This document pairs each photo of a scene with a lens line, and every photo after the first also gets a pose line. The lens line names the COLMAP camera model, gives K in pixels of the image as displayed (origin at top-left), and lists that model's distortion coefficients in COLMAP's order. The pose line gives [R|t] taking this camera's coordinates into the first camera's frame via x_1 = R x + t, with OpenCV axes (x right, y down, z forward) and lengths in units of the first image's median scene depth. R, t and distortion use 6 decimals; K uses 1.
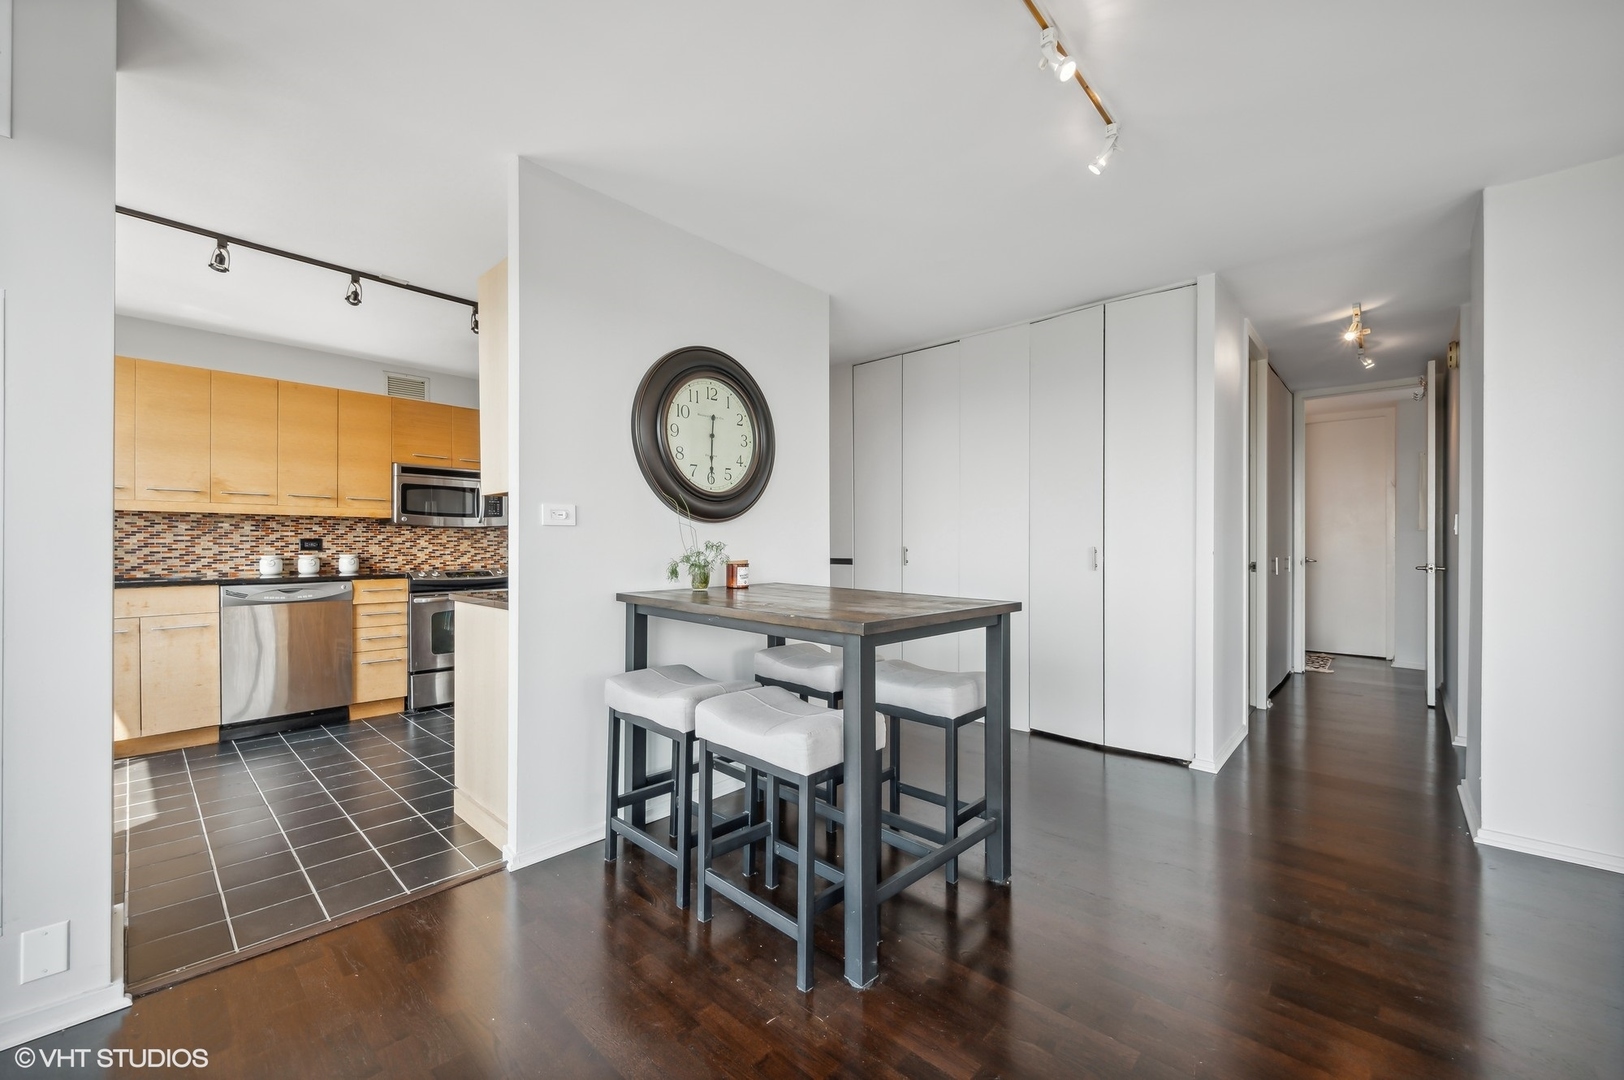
lens RADIAL K [[645.8, 0, 816.3], [0, 645.8, 542.9], [0, 0, 1]] dist [-0.001121, -0.000093]
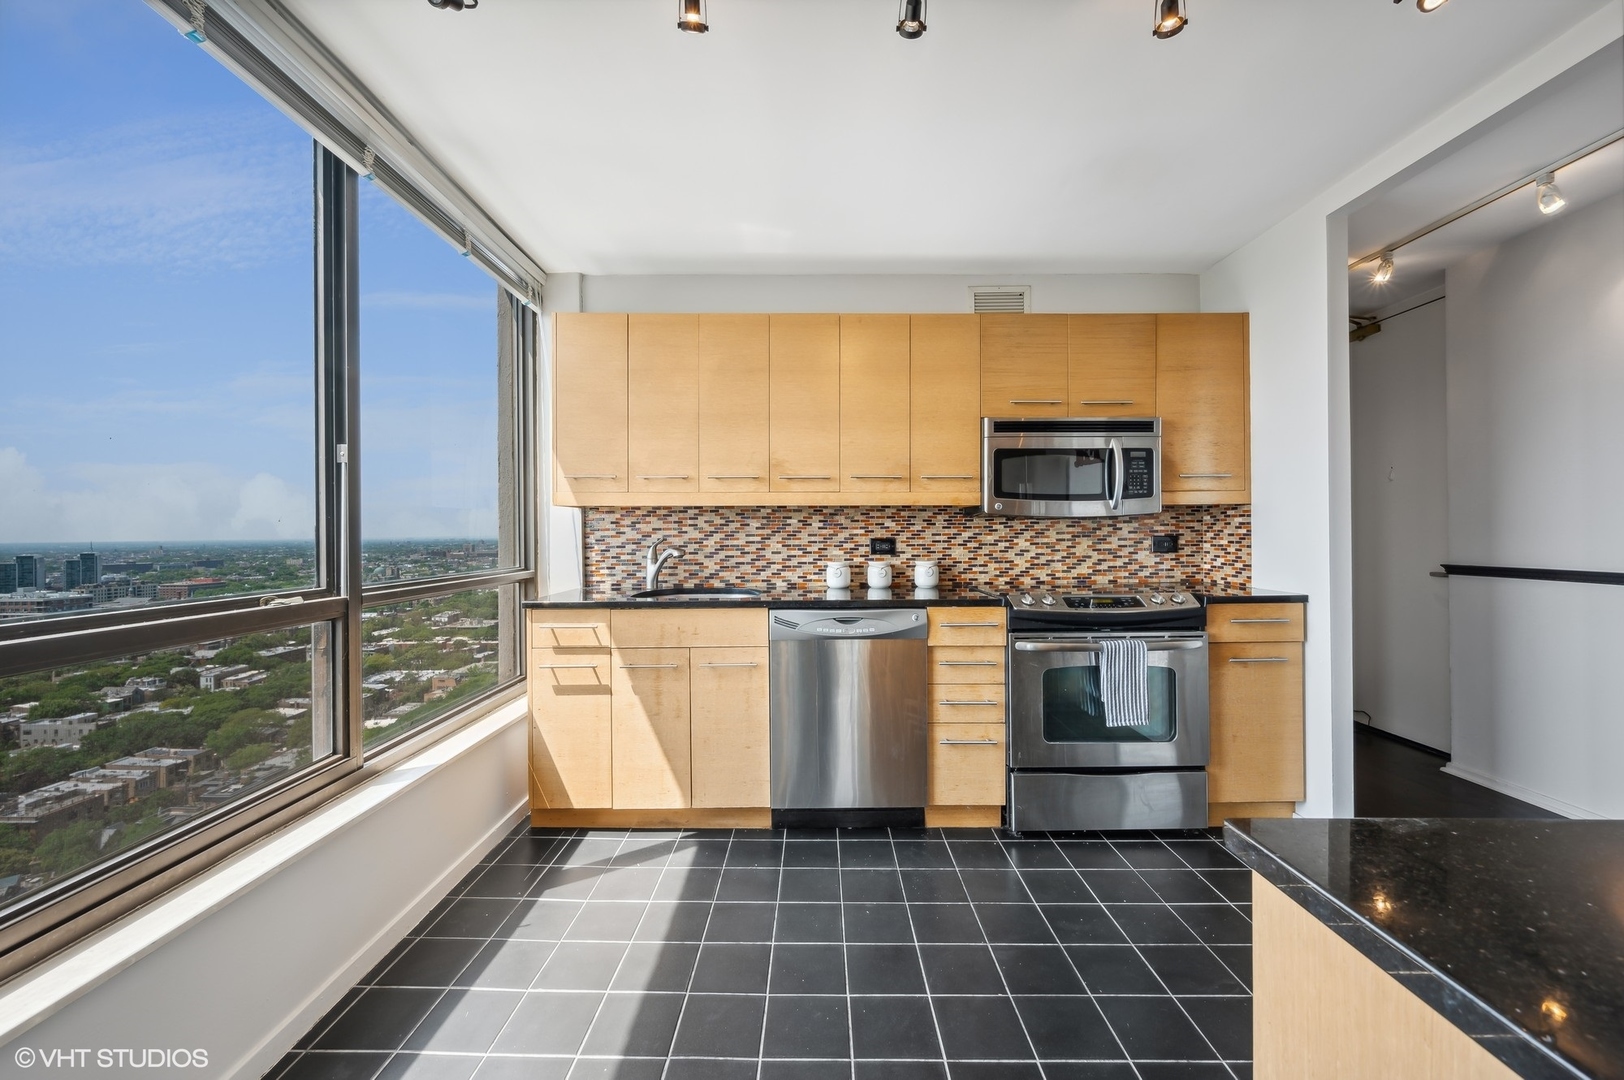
lens RADIAL K [[645.8, 0, 800.8], [0, 645.8, 535.3], [0, 0, 1]] dist [-0.001121, -0.000093]
pose [[0.663321, 0.000975, -0.748334, -0.317184], [0.005918, 0.999961, 0.006548, -0.015365], [0.748312, -0.008772, 0.663289, 0.471304]]
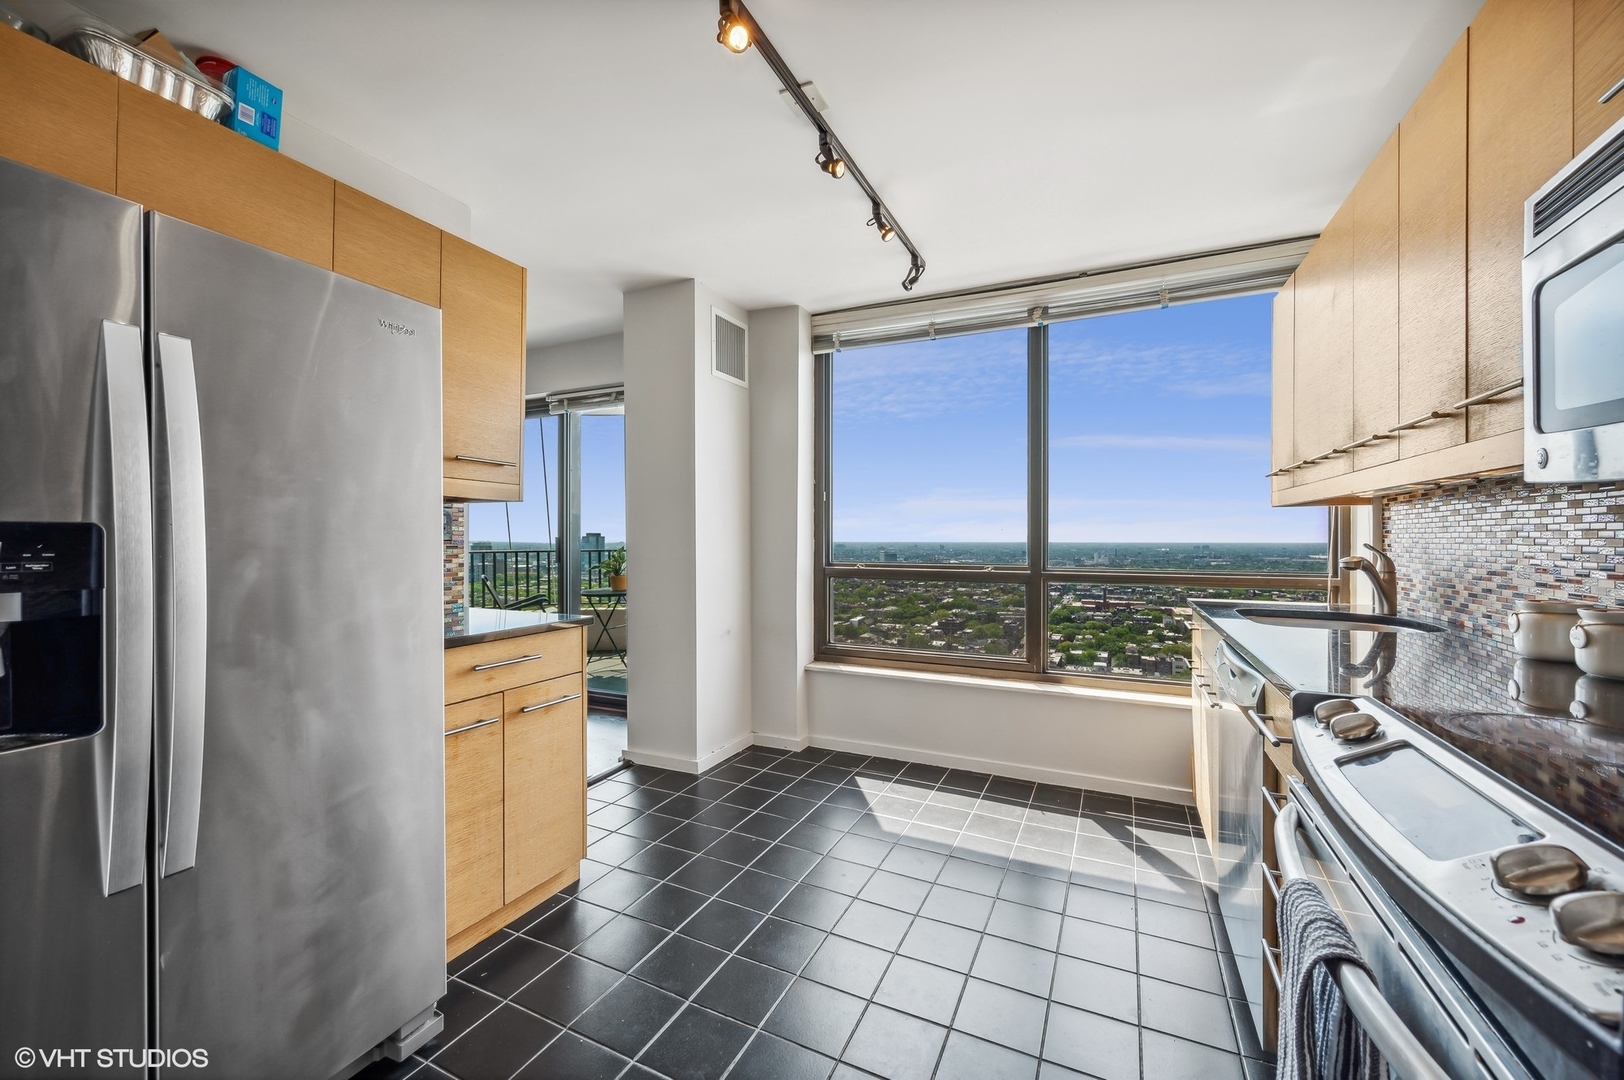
lens RADIAL K [[645.8, 0, 825.8], [0, 645.8, 540.2], [0, 0, 1]] dist [-0.001121, -0.000093]
pose [[-0.954058, 0.000679, -0.299620, -0.386692], [-0.000376, 0.999994, 0.003462, -0.012973], [0.299621, 0.003416, -0.954052, 1.189116]]
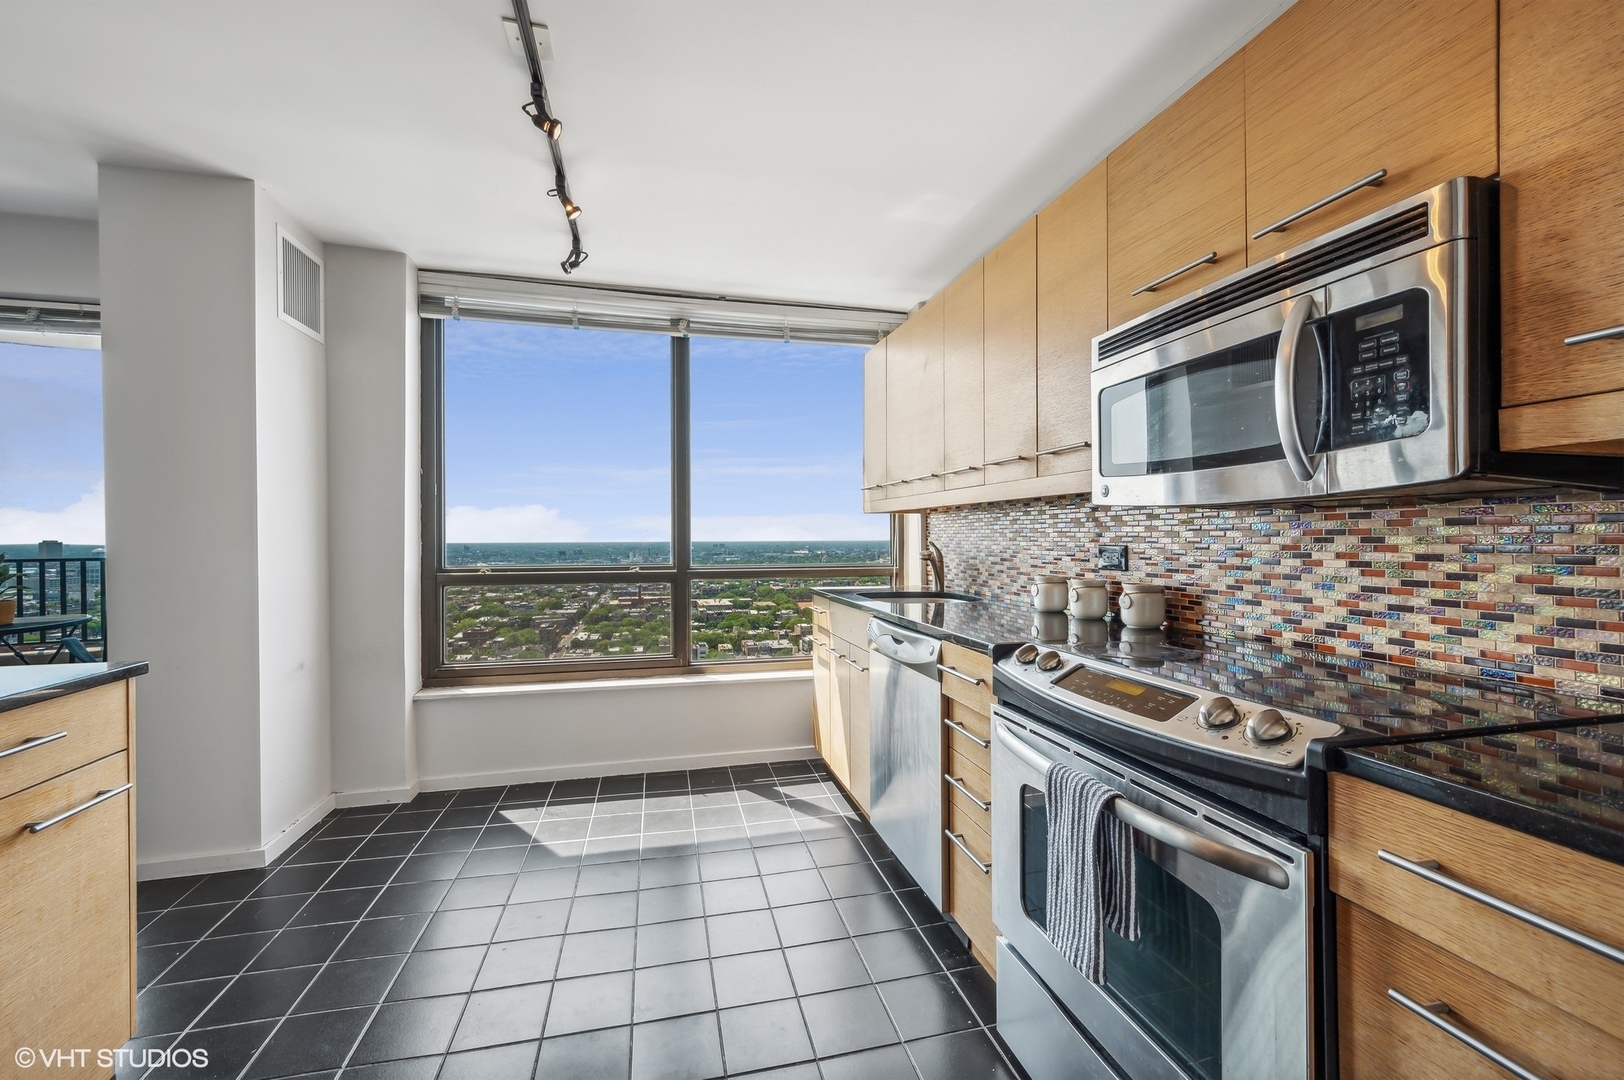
lens RADIAL K [[645.8, 0, 822.8], [0, 645.8, 536.7], [0, 0, 1]] dist [-0.001121, -0.000093]
pose [[-0.548778, 0.001377, -0.835967, -0.280192], [0.003411, 0.999994, -0.000591, -0.013619], [0.835961, -0.003176, -0.548780, 1.123020]]
